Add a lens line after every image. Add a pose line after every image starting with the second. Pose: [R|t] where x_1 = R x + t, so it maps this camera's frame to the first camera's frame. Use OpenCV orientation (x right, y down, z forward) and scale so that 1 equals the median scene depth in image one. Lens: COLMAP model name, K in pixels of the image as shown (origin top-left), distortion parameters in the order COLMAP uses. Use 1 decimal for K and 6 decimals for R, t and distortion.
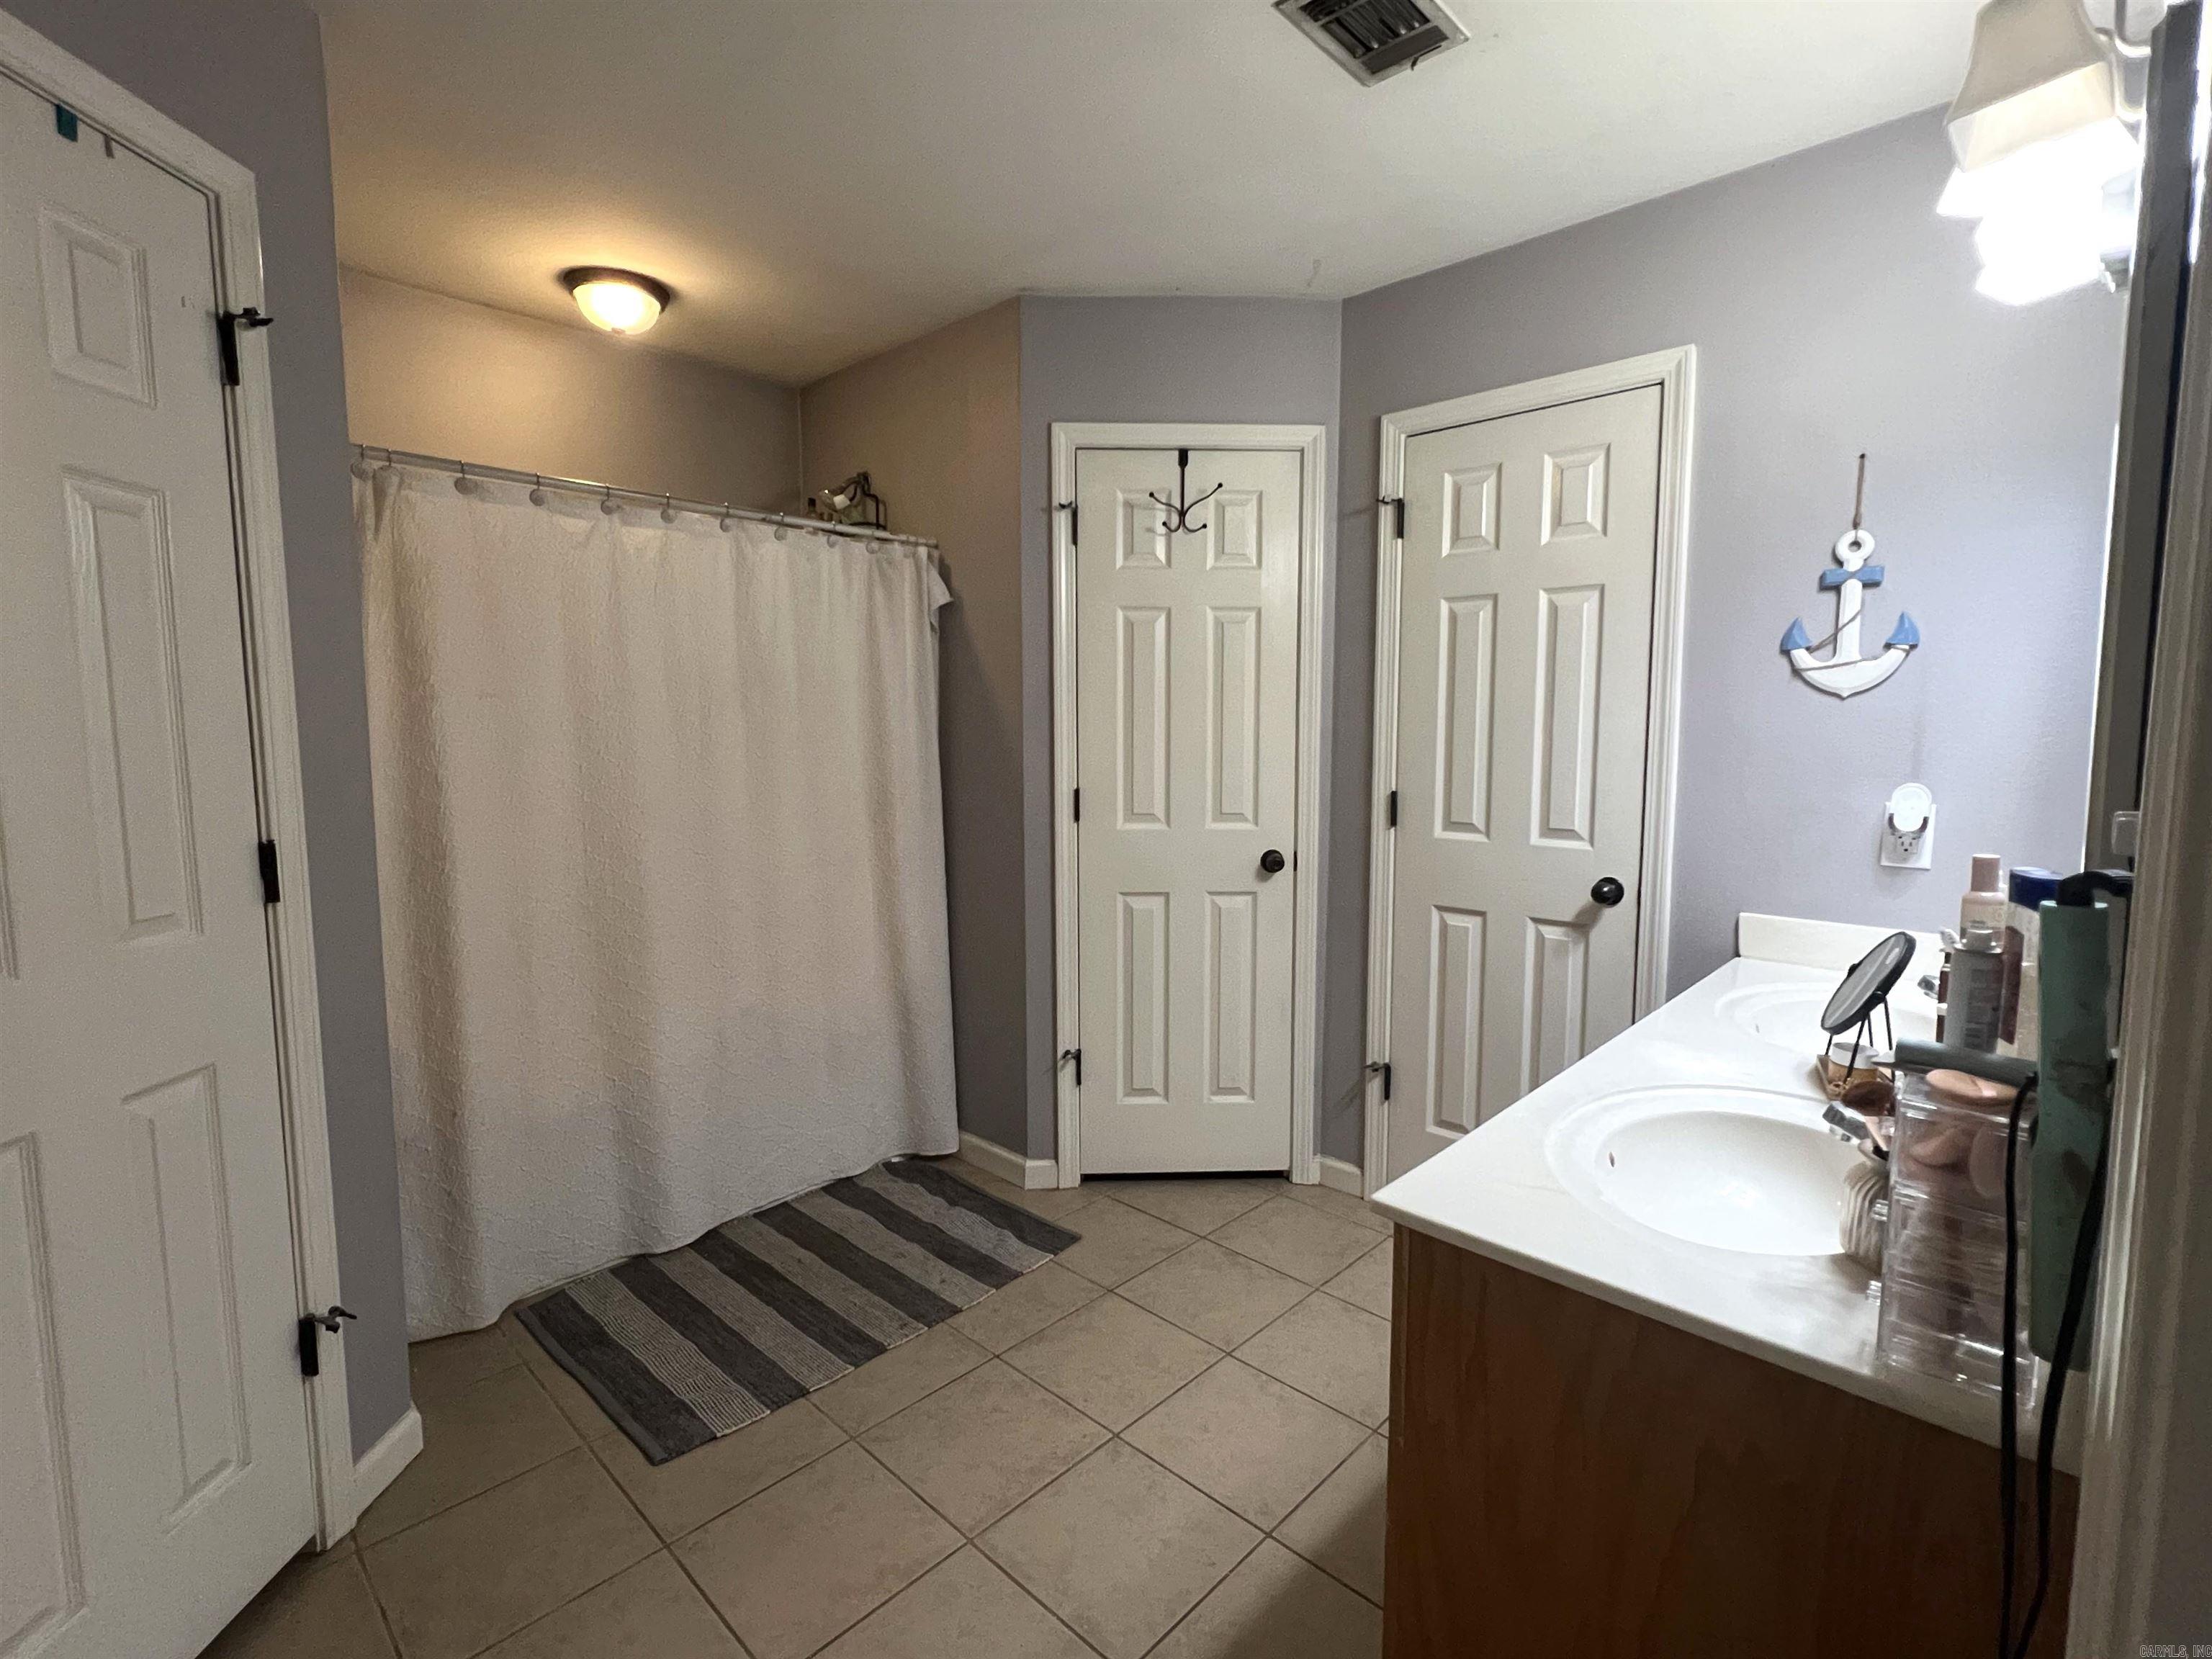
lens RADIAL K [[1035.9, 0, 1110.1], [0, 1035.9, 825.4], [0, 0, 1]] dist [0.001734, -0.001398]
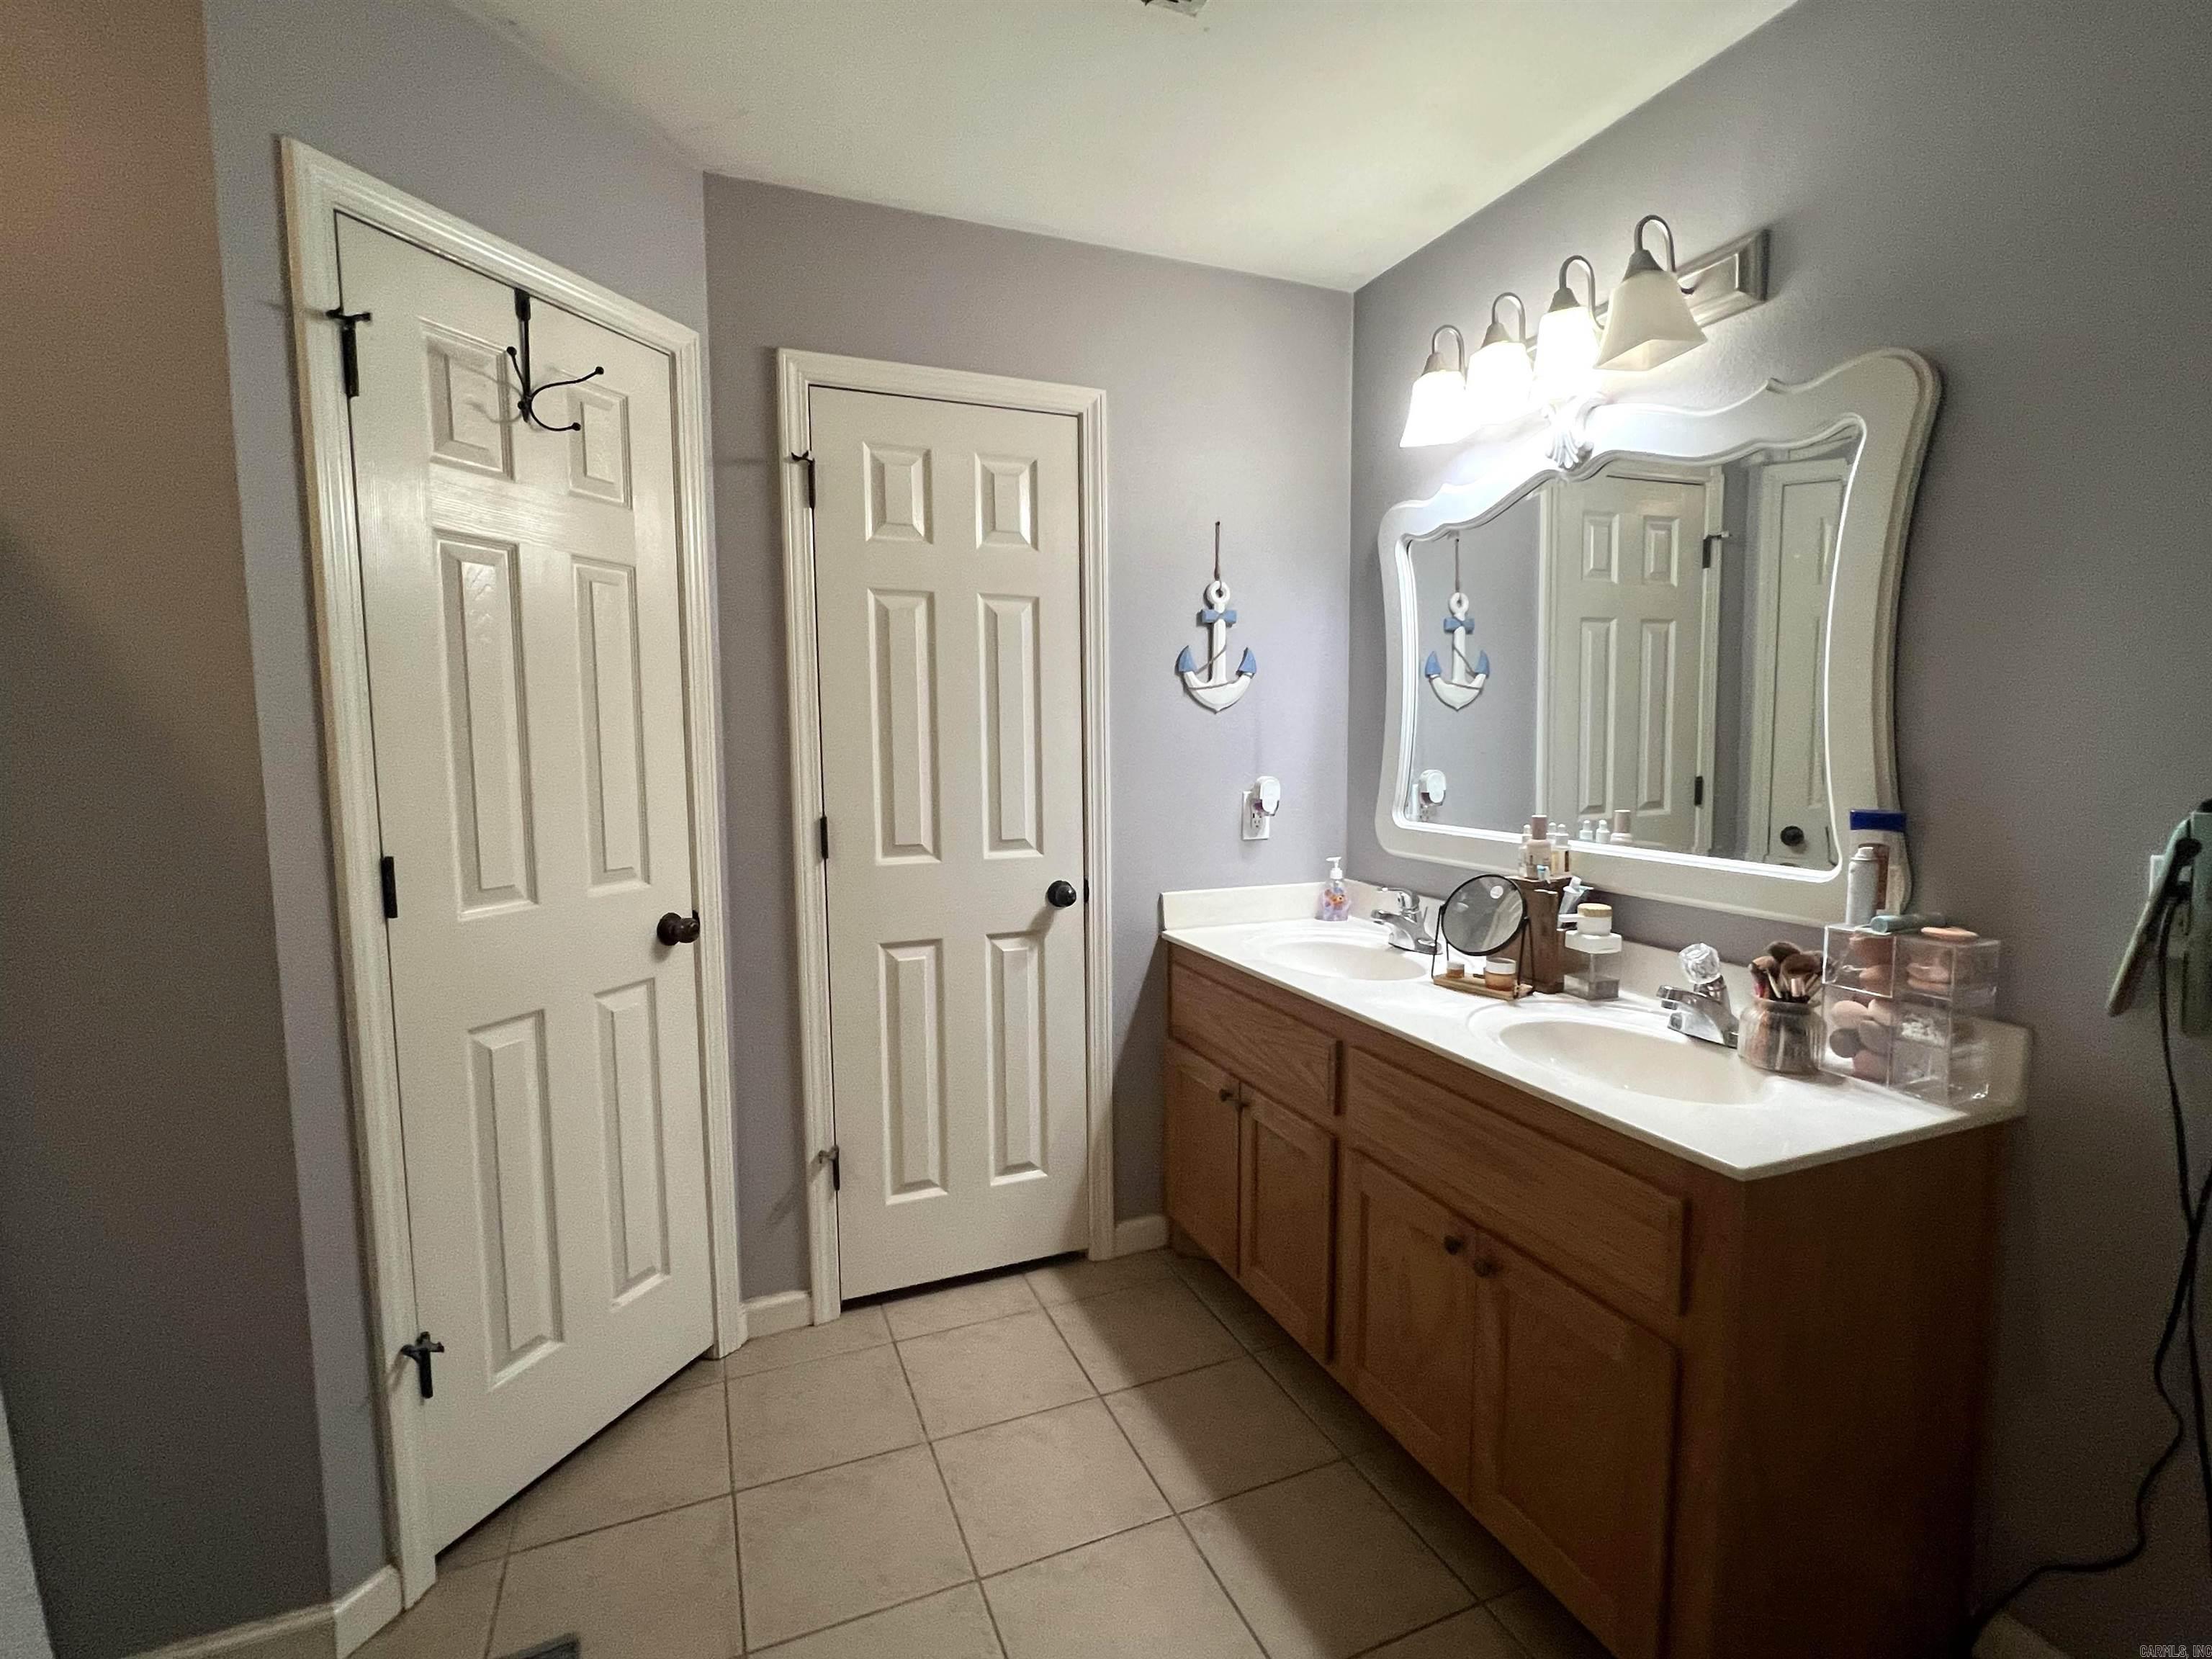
lens RADIAL K [[1035.9, 0, 1111.4], [0, 1035.9, 826.1], [0, 0, 1]] dist [0.001734, -0.001398]
pose [[0.397885, -0.083033, 0.913670, -0.395460], [0.097346, 0.994095, 0.047950, -0.043717], [-0.912256, 0.069863, 0.403618, 0.471838]]
